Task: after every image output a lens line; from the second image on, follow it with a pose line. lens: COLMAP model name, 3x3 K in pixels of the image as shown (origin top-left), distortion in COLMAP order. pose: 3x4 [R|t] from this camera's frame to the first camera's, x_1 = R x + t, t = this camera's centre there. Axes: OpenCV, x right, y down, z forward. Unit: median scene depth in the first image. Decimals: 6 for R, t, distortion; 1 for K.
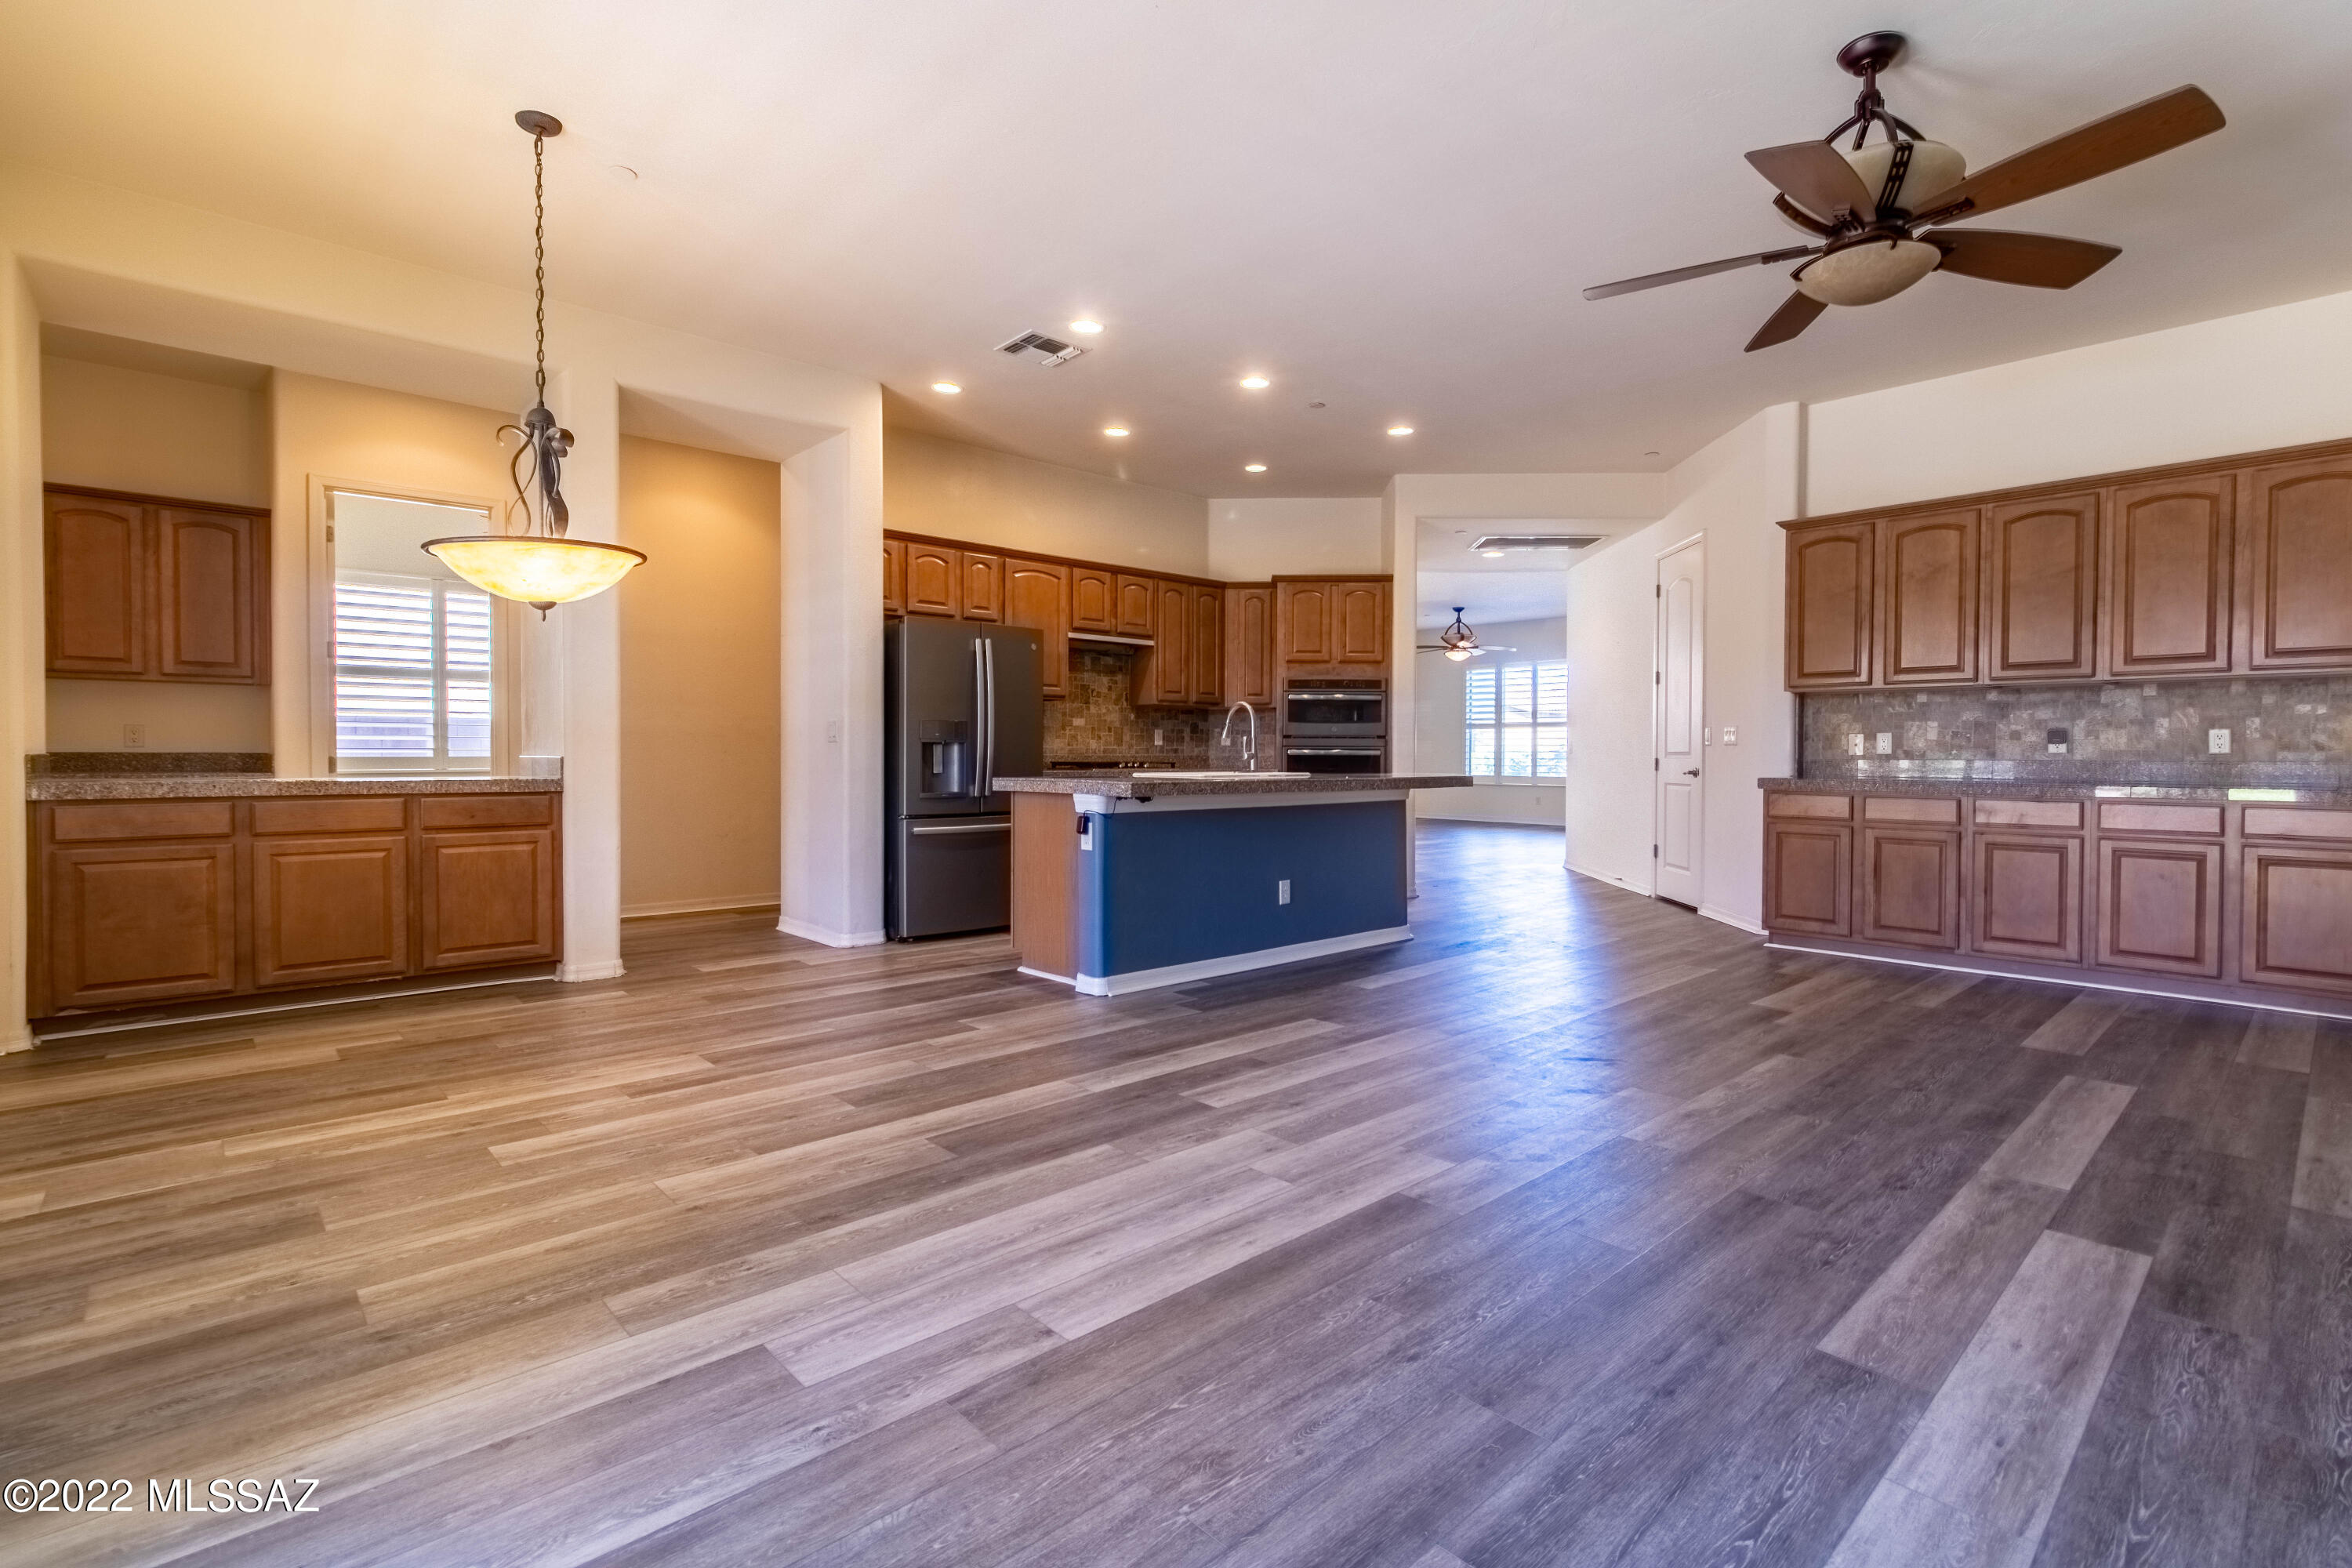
lens RADIAL K [[1084.0, 0, 1193.9], [0, 1084.0, 772.9], [0, 0, 1]] dist [0.001638, 0.001783]
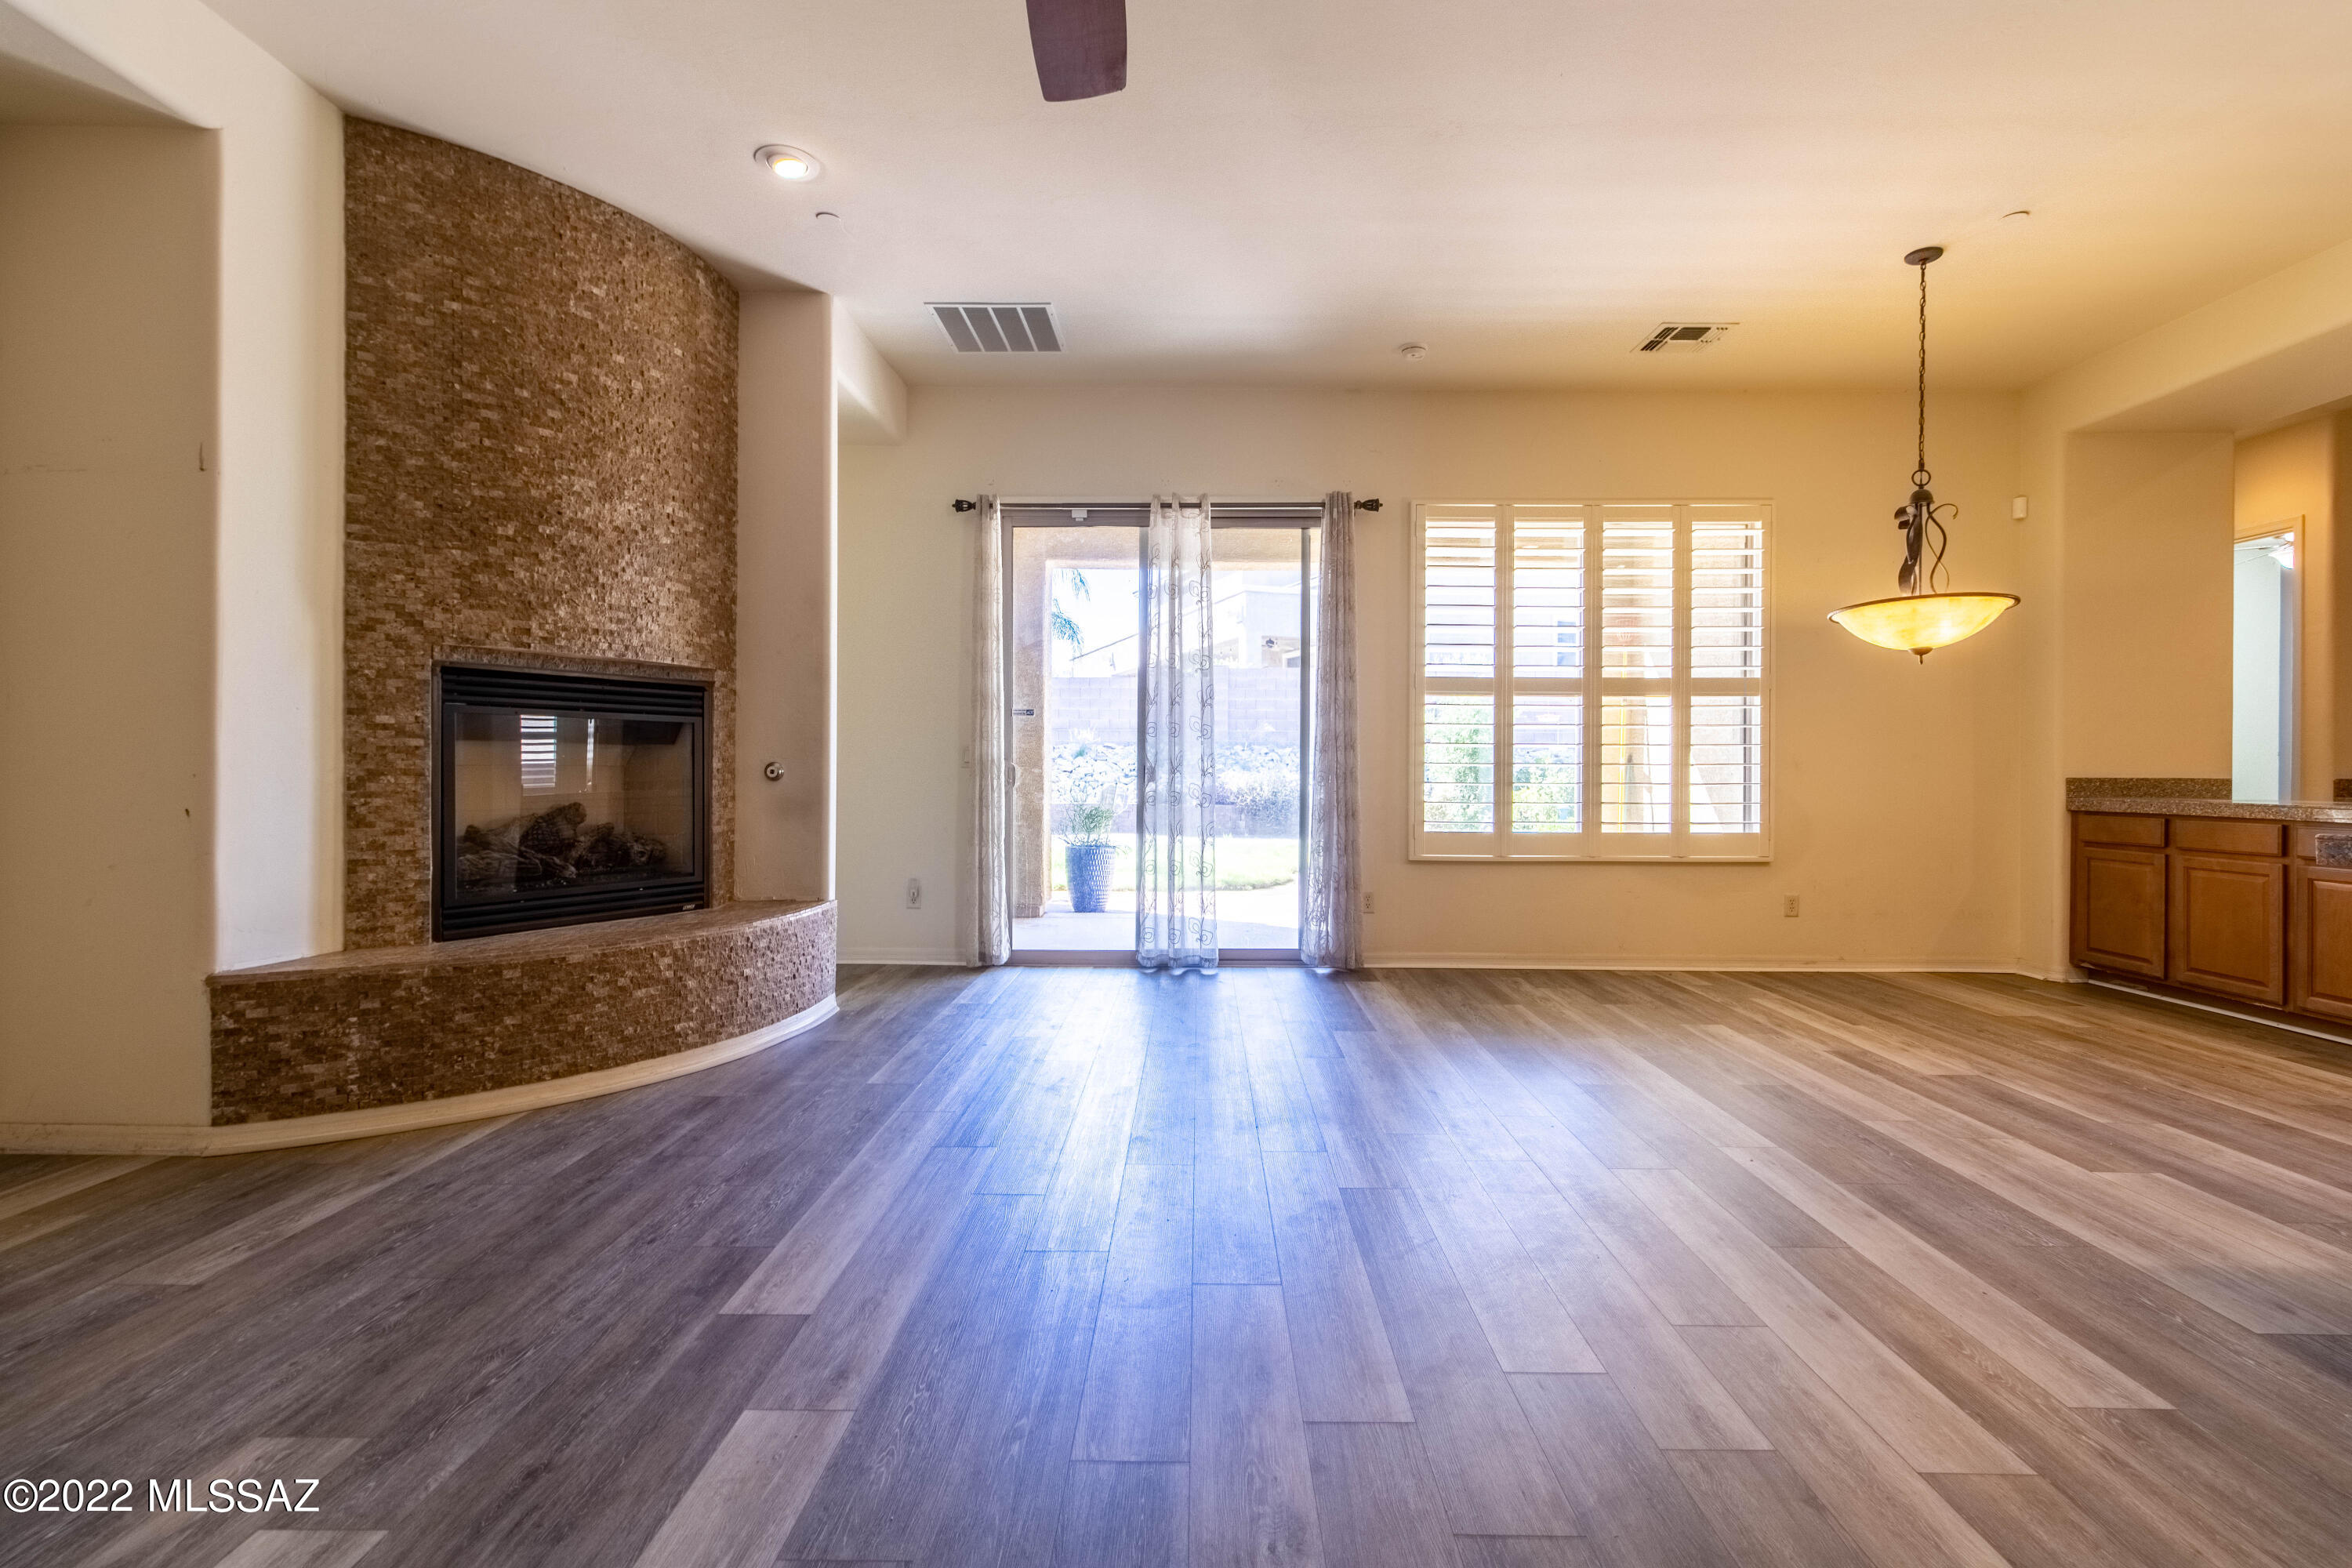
lens RADIAL K [[1084.0, 0, 1193.9], [0, 1084.0, 772.9], [0, 0, 1]] dist [0.001638, 0.001783]
pose [[-0.687183, -0.006148, -0.726458, 0.503196], [-0.021209, 0.999708, 0.011603, -0.010626], [0.726175, 0.023381, -0.687113, 0.753651]]
